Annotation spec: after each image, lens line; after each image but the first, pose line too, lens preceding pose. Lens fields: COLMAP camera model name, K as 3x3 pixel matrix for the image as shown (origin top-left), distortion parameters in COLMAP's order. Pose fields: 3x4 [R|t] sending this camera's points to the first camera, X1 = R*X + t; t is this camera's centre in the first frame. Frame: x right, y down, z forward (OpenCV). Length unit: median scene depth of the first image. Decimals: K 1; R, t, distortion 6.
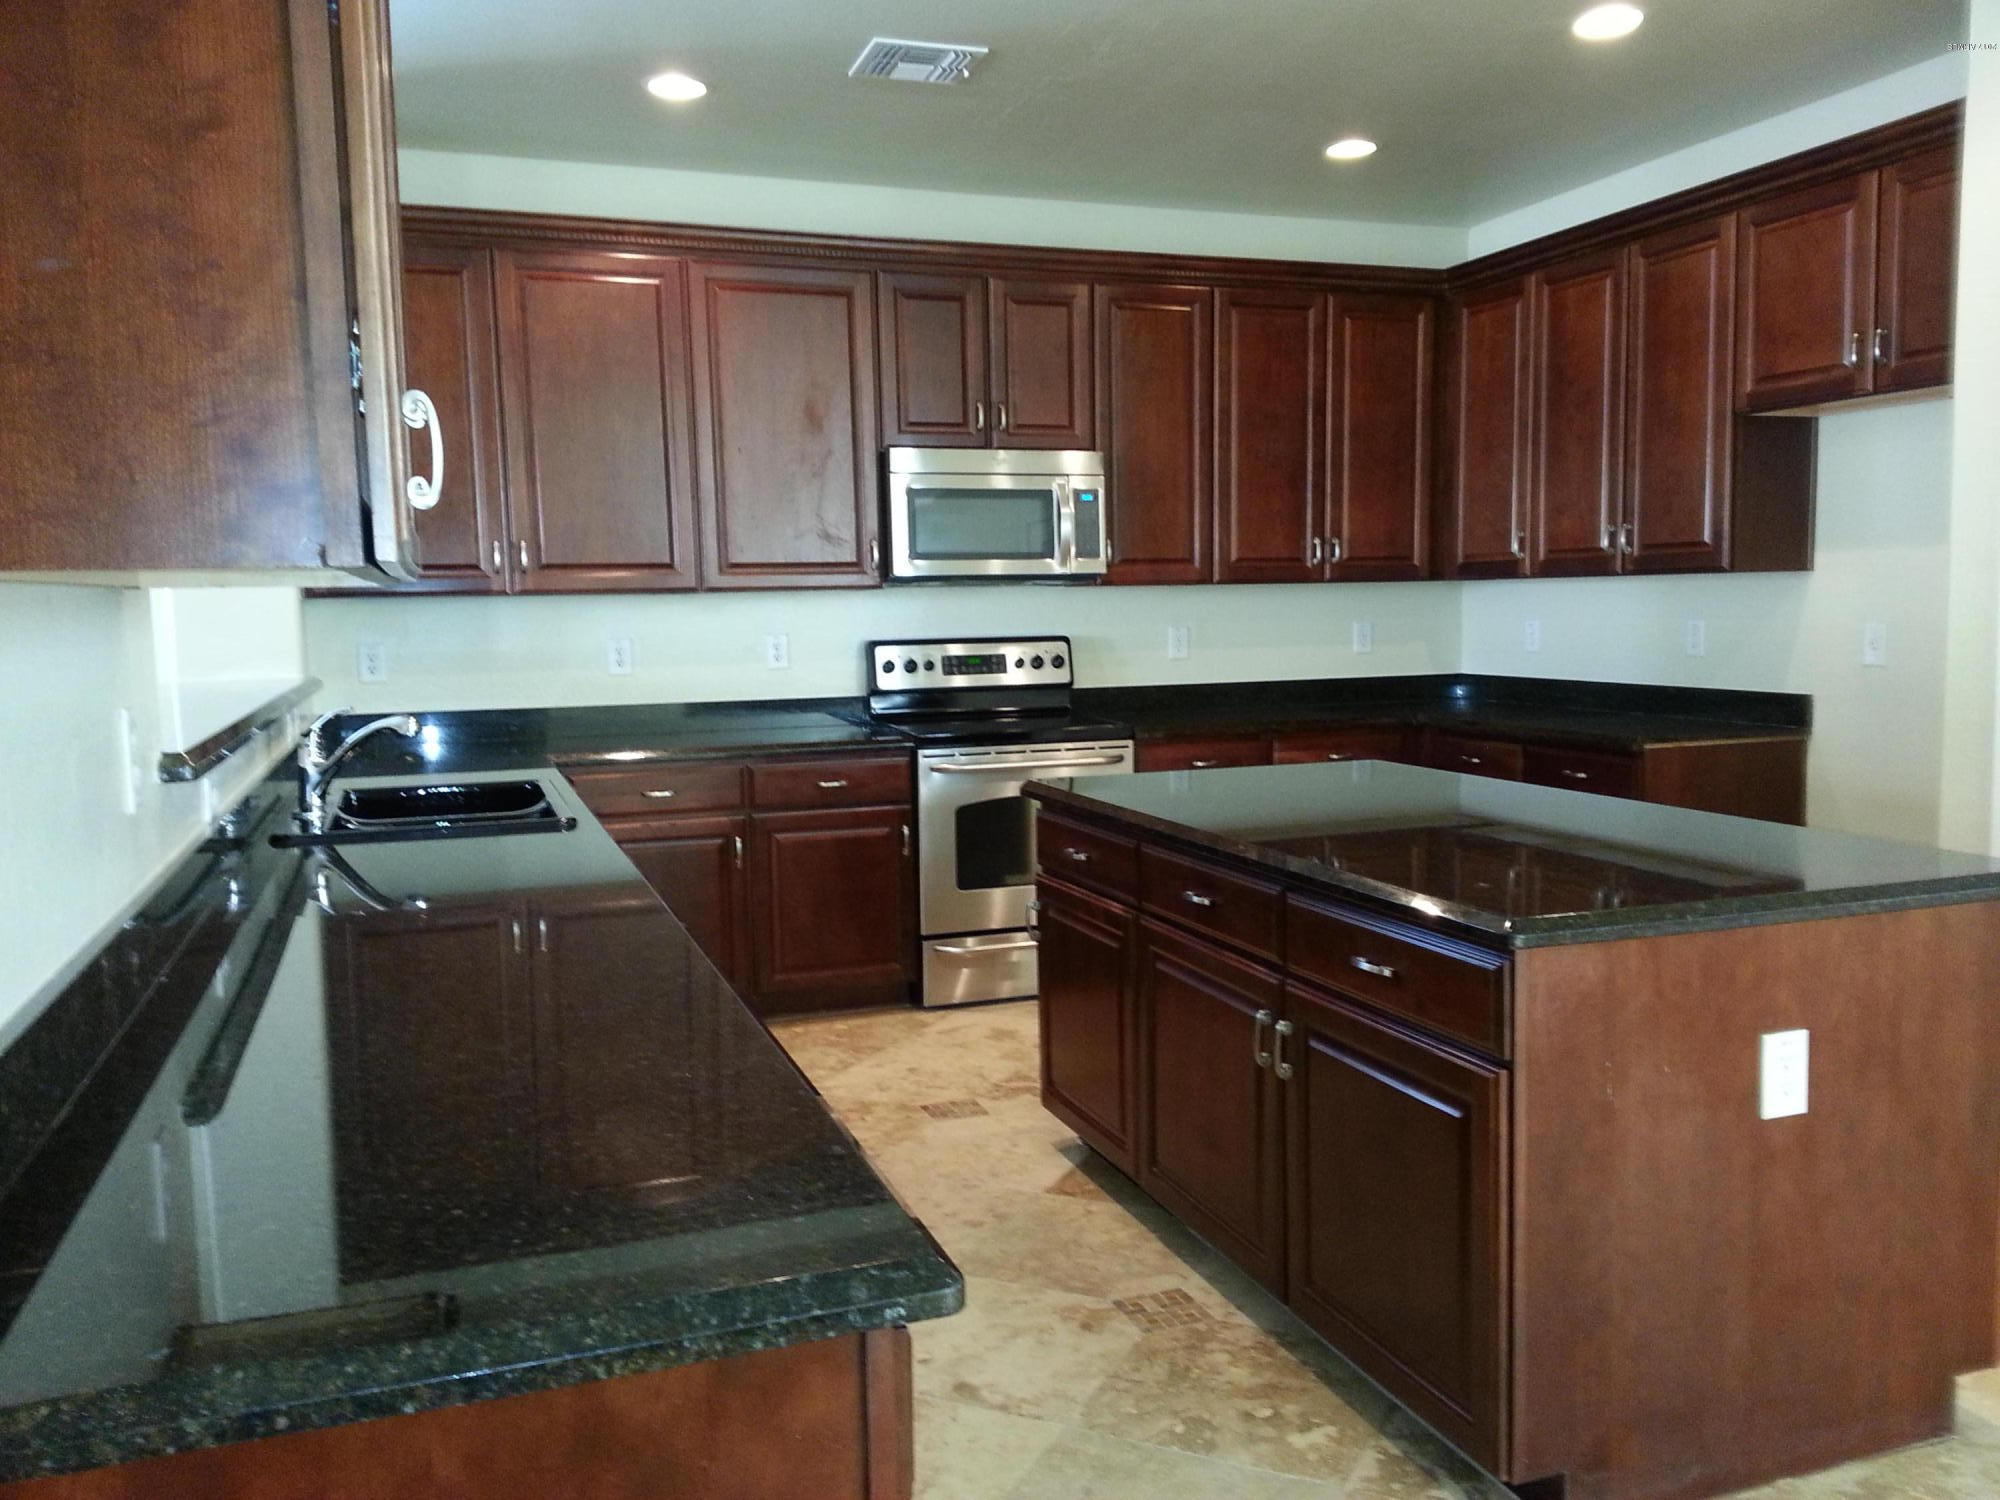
lens RADIAL K [[1623.6, 0, 1041.1], [0, 1623.6, 762.1], [0, 0, 1]] dist [0.107949, -0.171397]
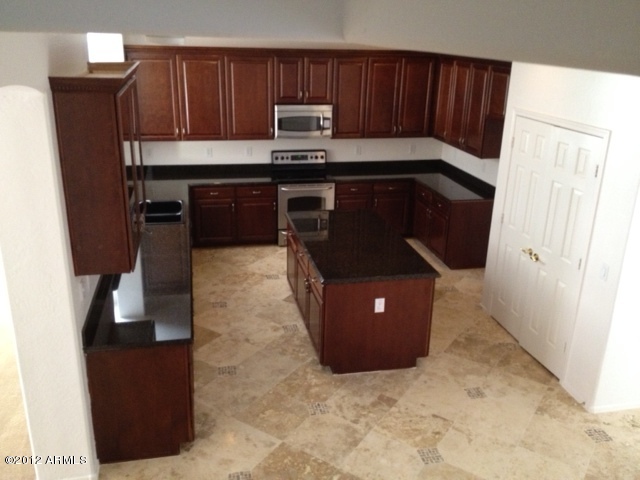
lens RADIAL K [[596.0, 0, 320.0], [0, 596.0, 240.0], [0, 0, 1]] dist [0.093886, -0.006546]
pose [[0.987052, 0.088564, -0.133737, 0.237567], [-0.053733, 0.968146, 0.244552, -0.243970], [0.151135, -0.234199, 0.960369, -0.444155]]
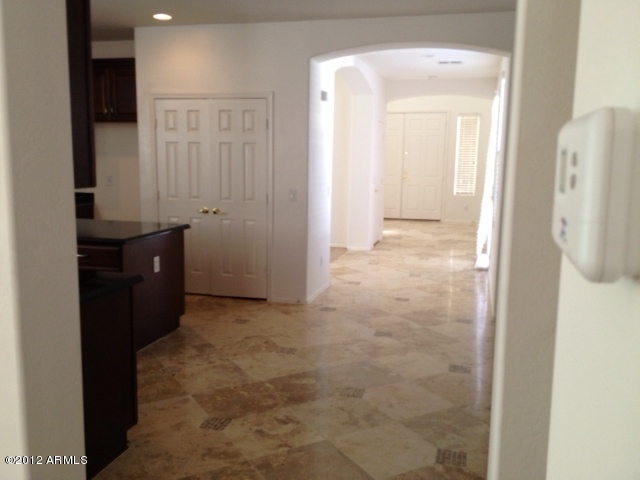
lens RADIAL K [[596.0, 0, 320.0], [0, 596.0, 240.0], [0, 0, 1]] dist [0.093886, -0.006546]
pose [[0.576948, -0.089265, 0.811889, -0.396336], [0.054869, 0.996000, 0.070516, 0.000014], [-0.814936, 0.003863, 0.579538, -0.277023]]
